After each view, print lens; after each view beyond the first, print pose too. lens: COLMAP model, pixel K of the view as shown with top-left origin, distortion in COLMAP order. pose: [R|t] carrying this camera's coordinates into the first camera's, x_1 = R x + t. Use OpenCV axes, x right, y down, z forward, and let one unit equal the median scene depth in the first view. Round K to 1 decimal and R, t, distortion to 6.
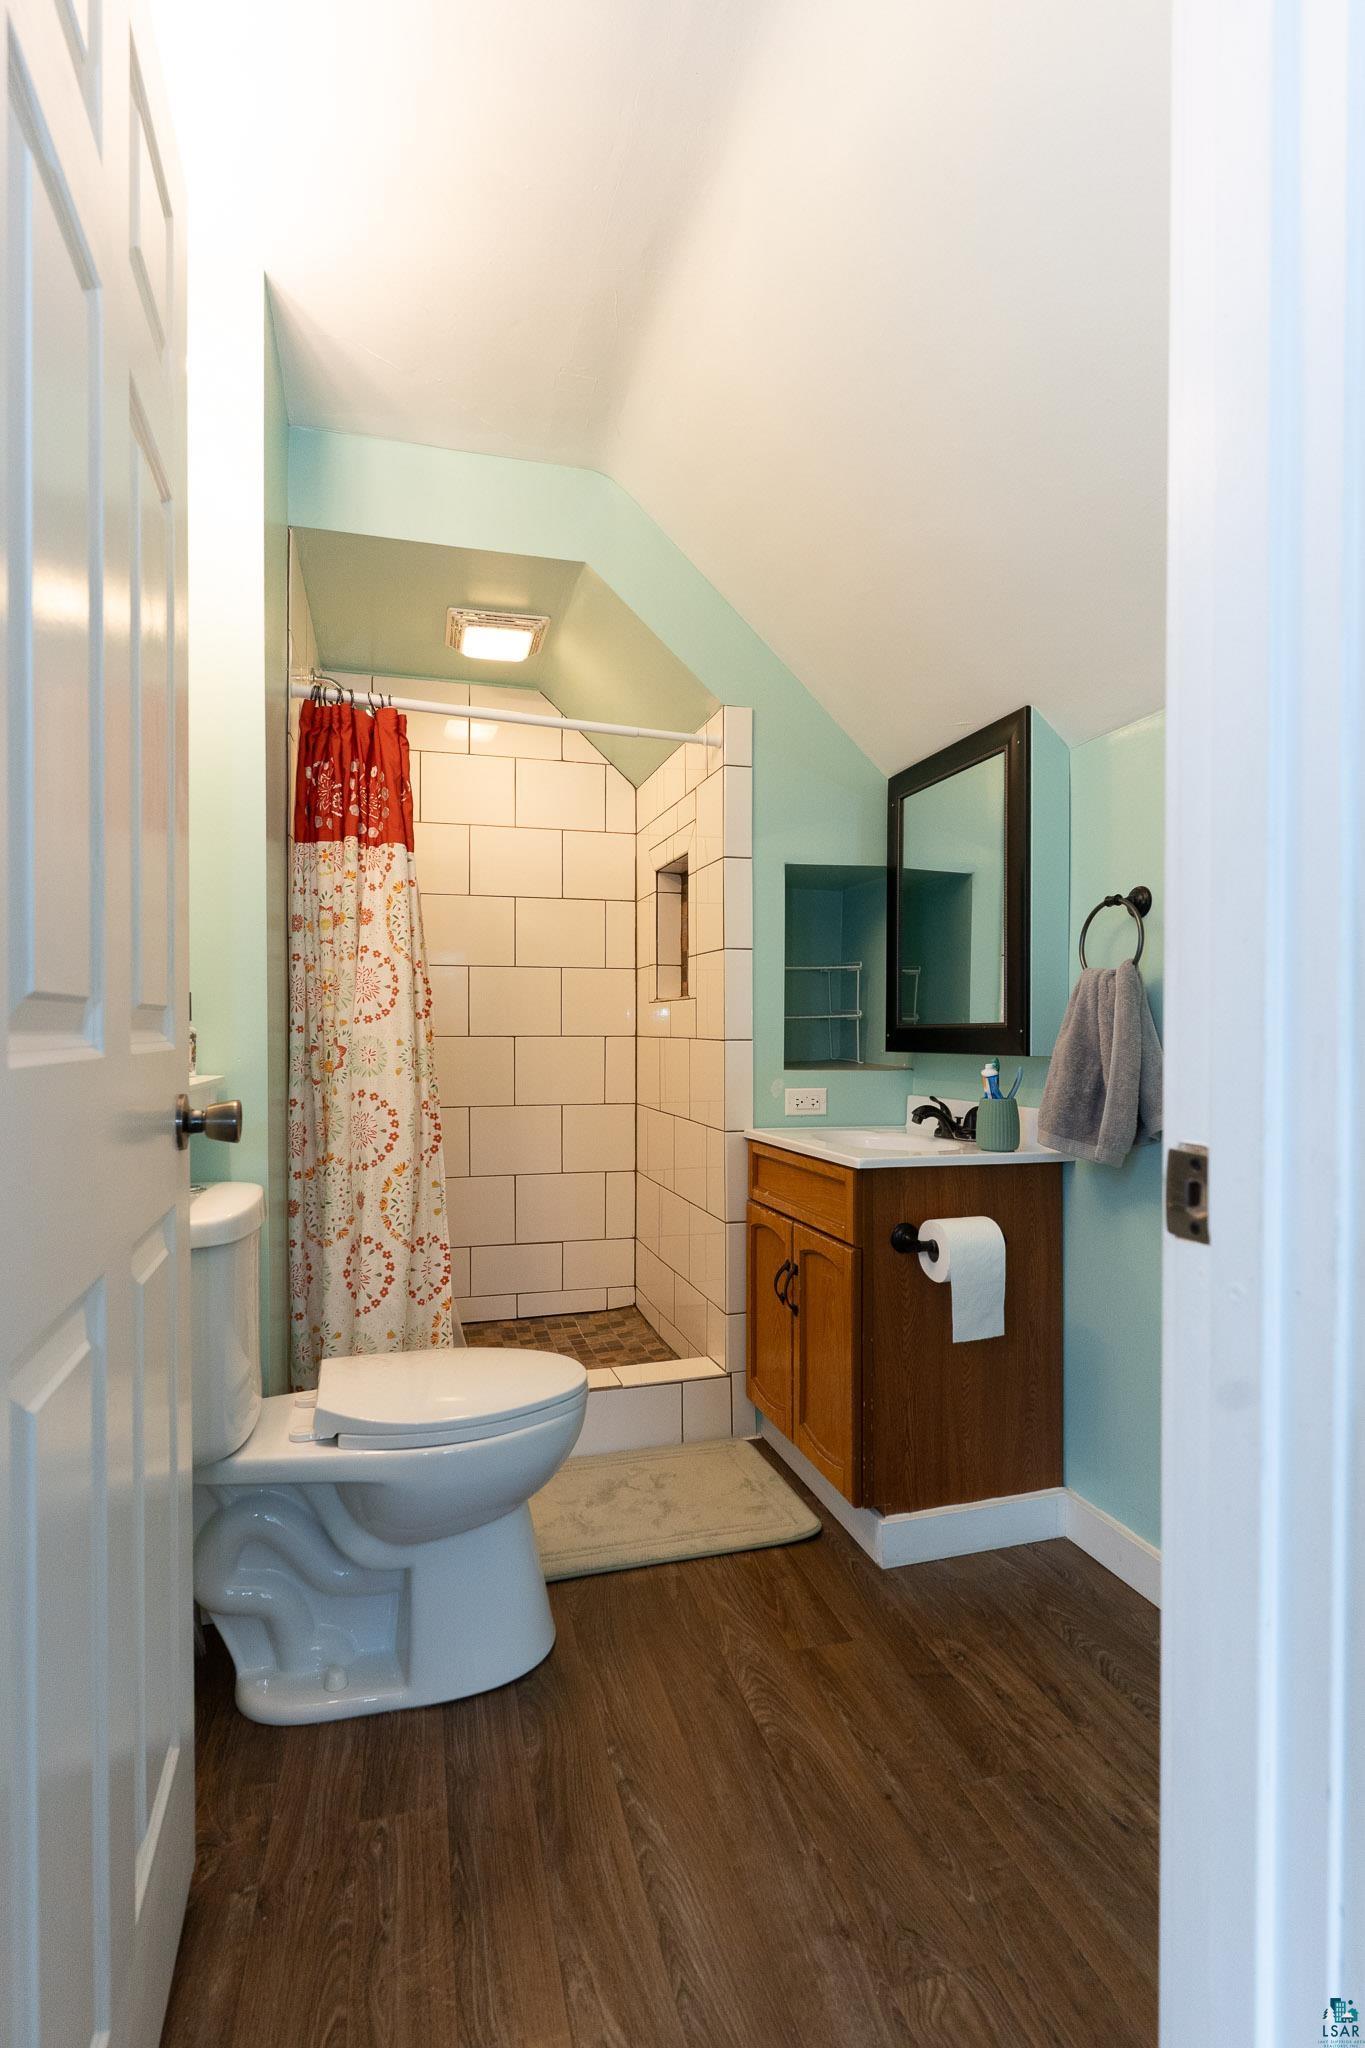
lens RADIAL K [[977.4, 0, 682.5], [0, 977.4, 1024.0], [0, 0, 1]] dist [0.003228, 0.001207]
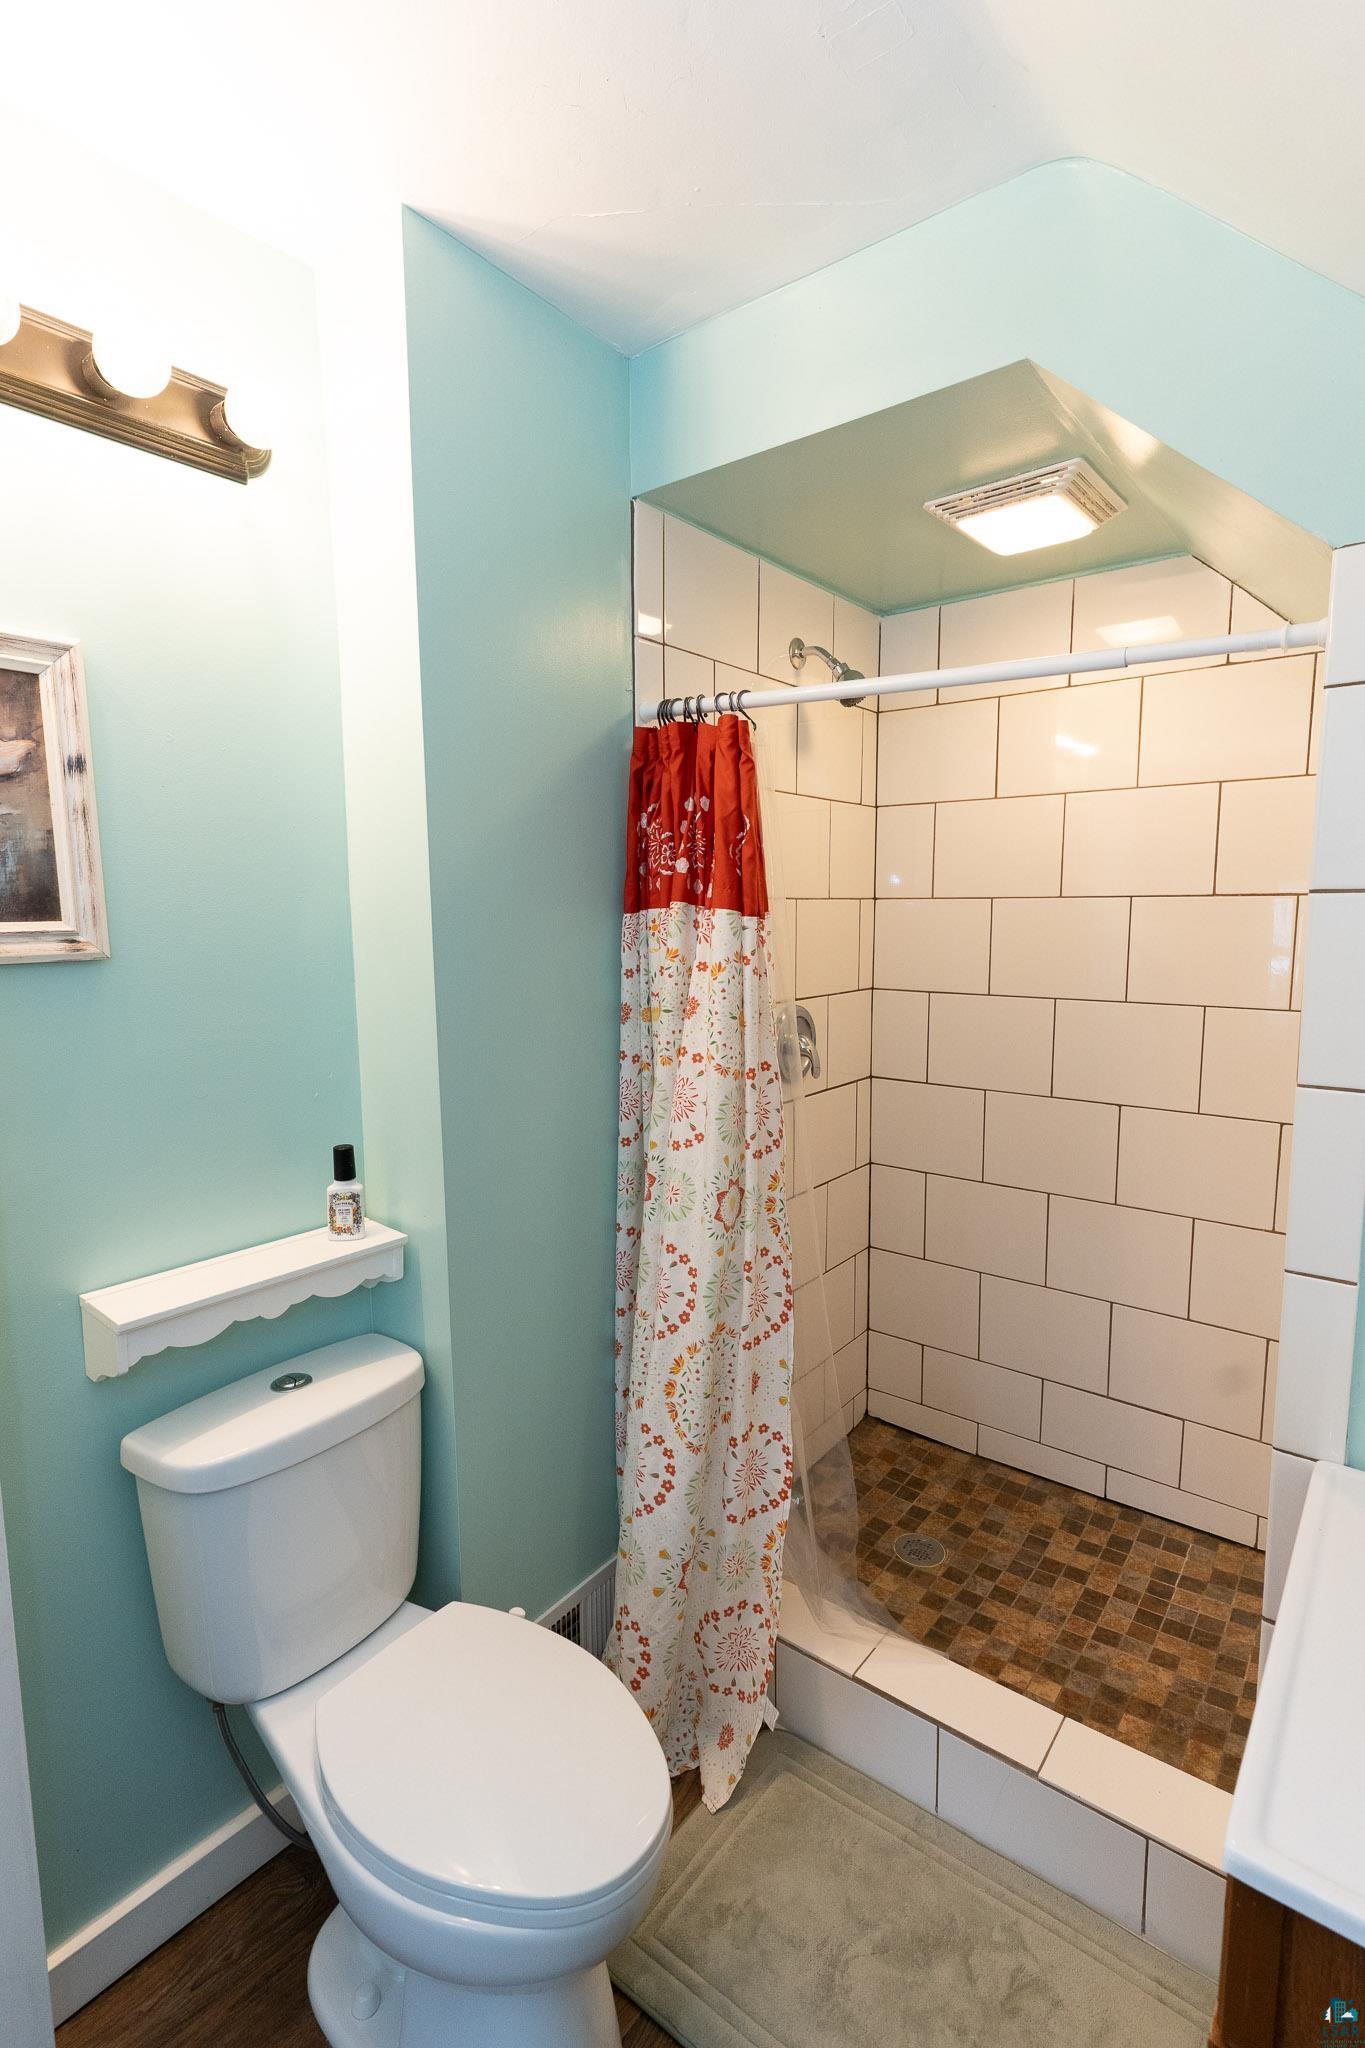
lens RADIAL K [[977.4, 0, 682.5], [0, 977.4, 1024.0], [0, 0, 1]] dist [0.003228, 0.001207]
pose [[0.582885, 0.097341, -0.806703, 0.287867], [0.003094, 0.992525, 0.121999, -0.190717], [0.812549, -0.073607, 0.578227, 0.559526]]
